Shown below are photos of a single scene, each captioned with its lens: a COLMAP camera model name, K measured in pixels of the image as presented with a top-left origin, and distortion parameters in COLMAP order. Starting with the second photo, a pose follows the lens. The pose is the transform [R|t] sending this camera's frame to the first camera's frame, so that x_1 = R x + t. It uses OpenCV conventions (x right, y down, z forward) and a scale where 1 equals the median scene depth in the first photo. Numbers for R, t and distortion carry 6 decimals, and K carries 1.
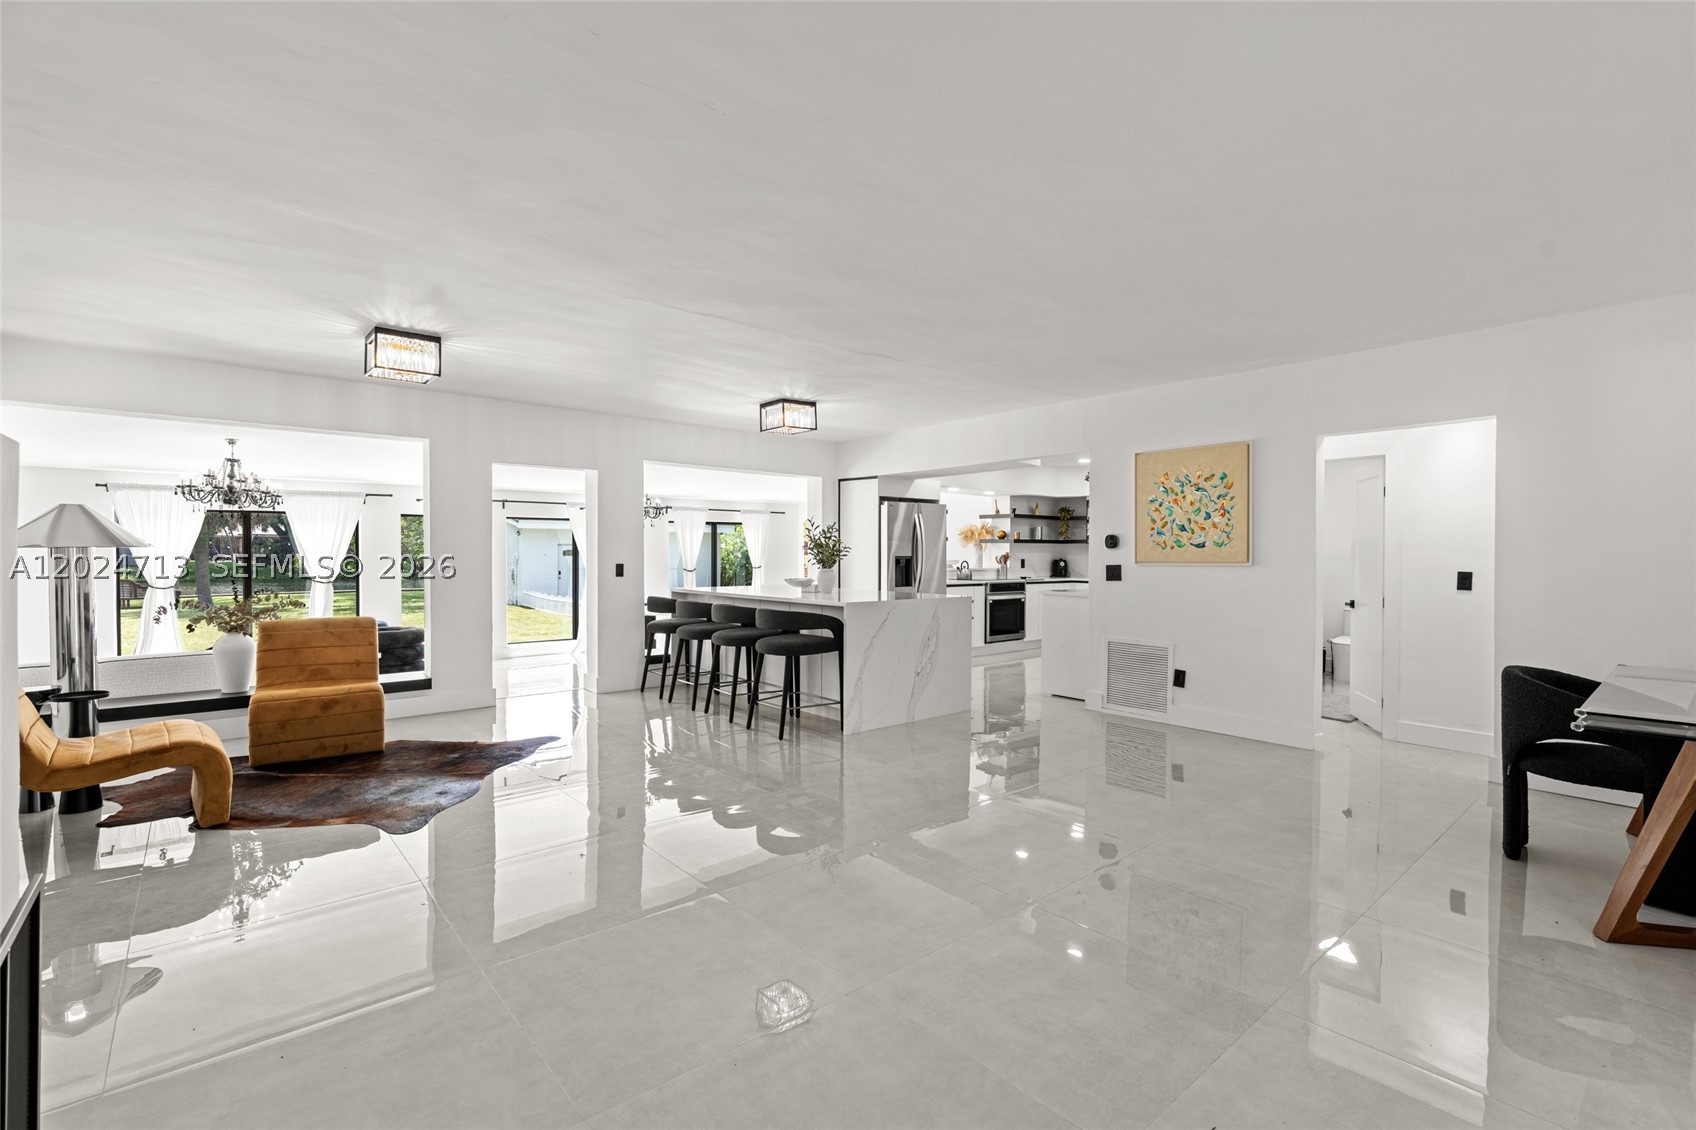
lens RADIAL K [[761.7, 0, 848.0], [0, 761.7, 565.0], [0, 0, 1]] dist [-0.001207, 0.000055]
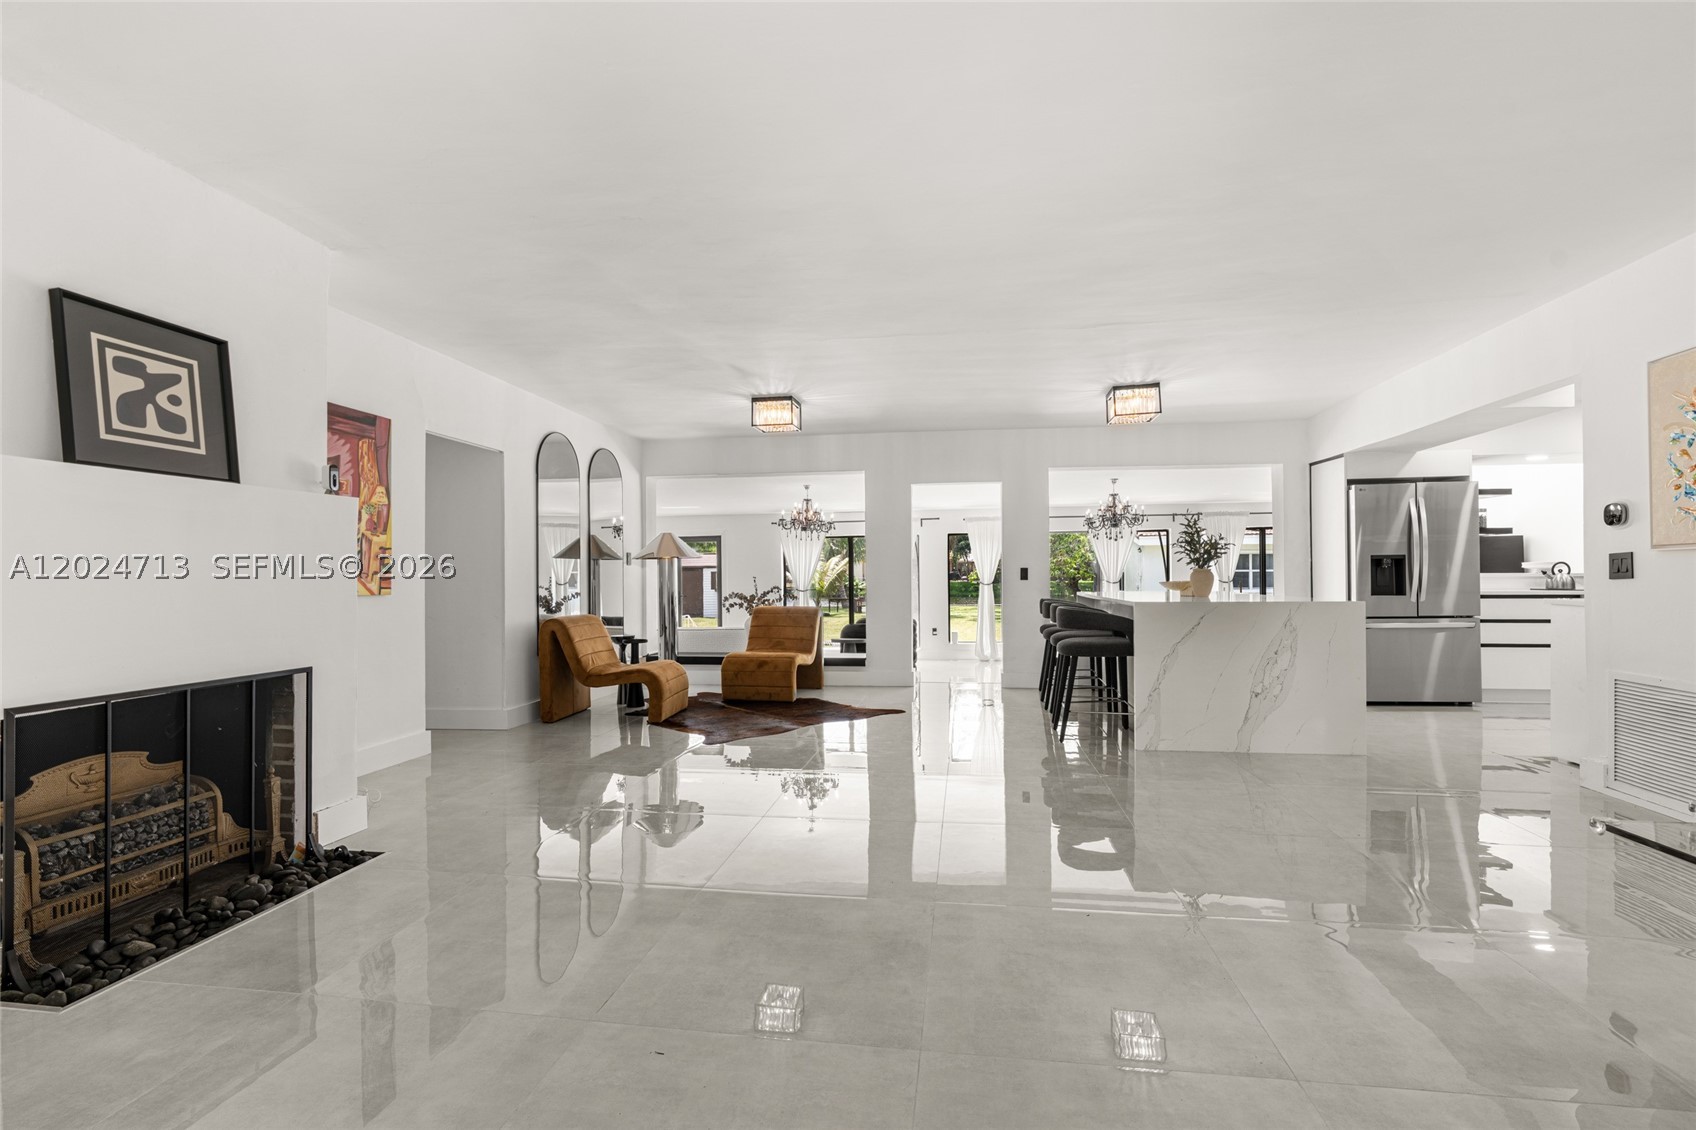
lens RADIAL K [[756.9, 0, 848.0], [0, 756.9, 565.0], [0, 0, 1]] dist [0.002388, 0.000669]
pose [[0.662372, -0.017175, -0.748978, 0.393015], [-0.002756, 0.999675, -0.025361, 0.026693], [0.749170, 0.018863, 0.662110, 0.141140]]
